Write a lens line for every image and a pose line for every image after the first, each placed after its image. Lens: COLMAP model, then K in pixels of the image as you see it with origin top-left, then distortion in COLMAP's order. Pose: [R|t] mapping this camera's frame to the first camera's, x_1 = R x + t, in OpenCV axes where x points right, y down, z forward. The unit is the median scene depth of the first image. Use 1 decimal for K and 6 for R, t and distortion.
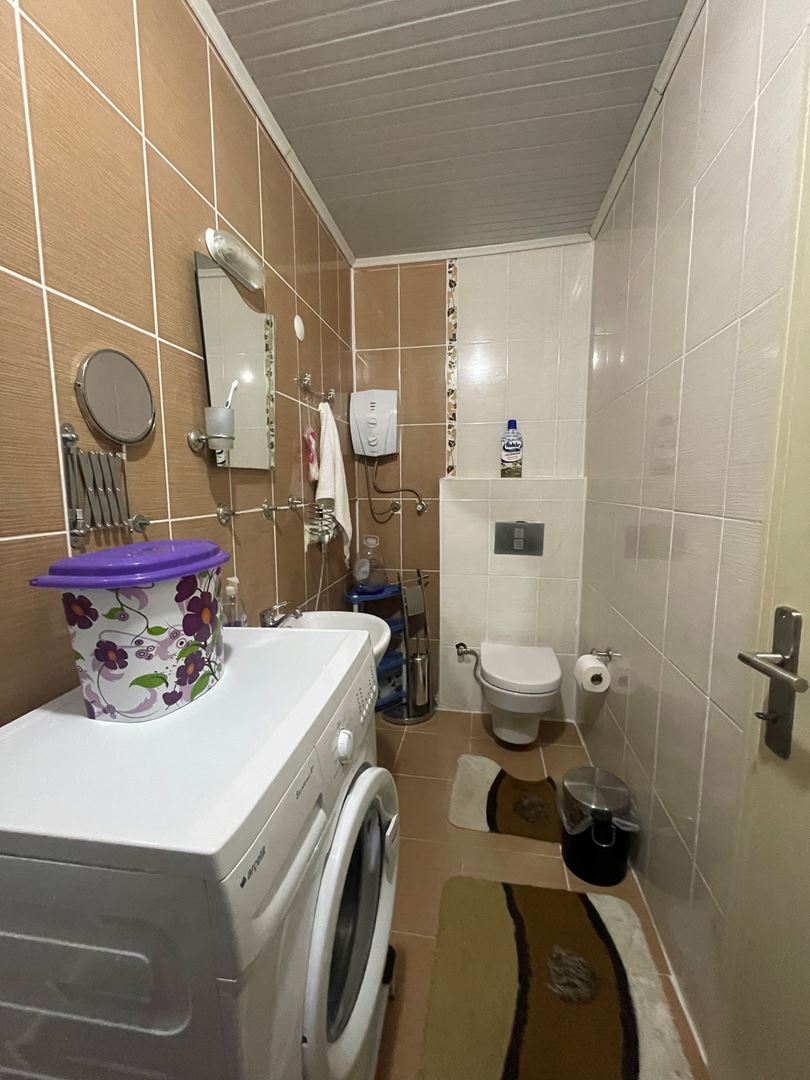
lens RADIAL K [[434.4, 0, 405.0], [0, 434.4, 540.0], [0, 0, 1]] dist [0.000373, -0.002159]
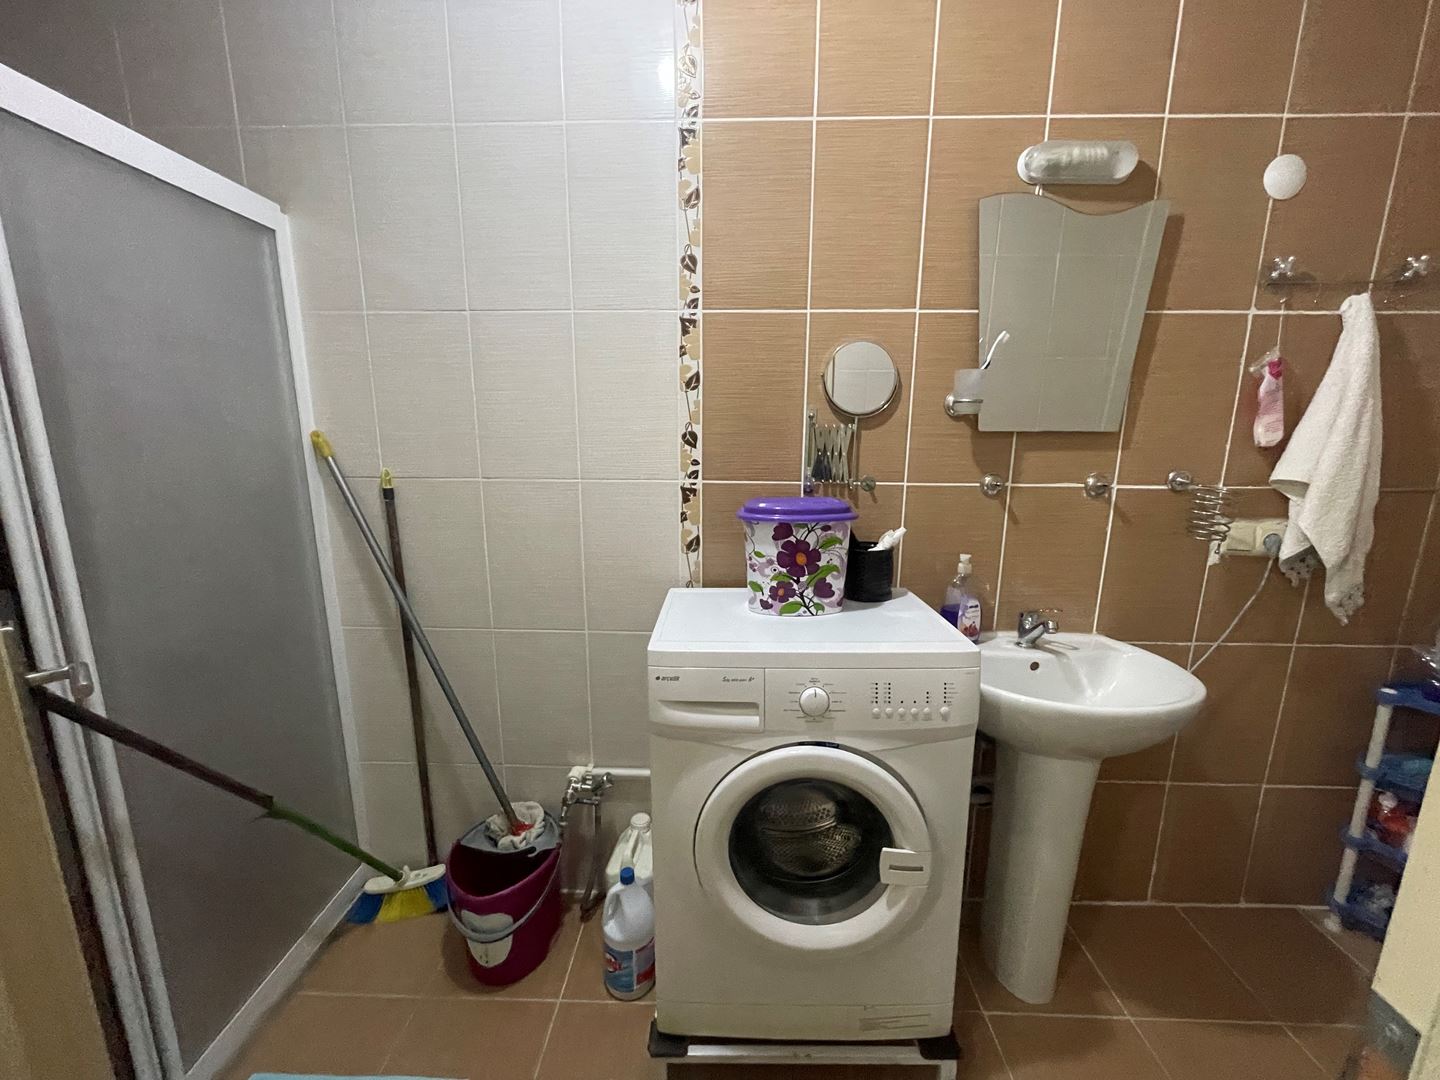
lens RADIAL K [[579.2, 0, 717.0], [0, 579.2, 541.7], [0, 0, 1]] dist [0.000373, -0.002159]
pose [[0.141333, 0.203471, -0.968826, 1.149760], [-0.131398, 0.973847, 0.185356, -0.157902], [0.981203, 0.101105, 0.164372, 0.470109]]
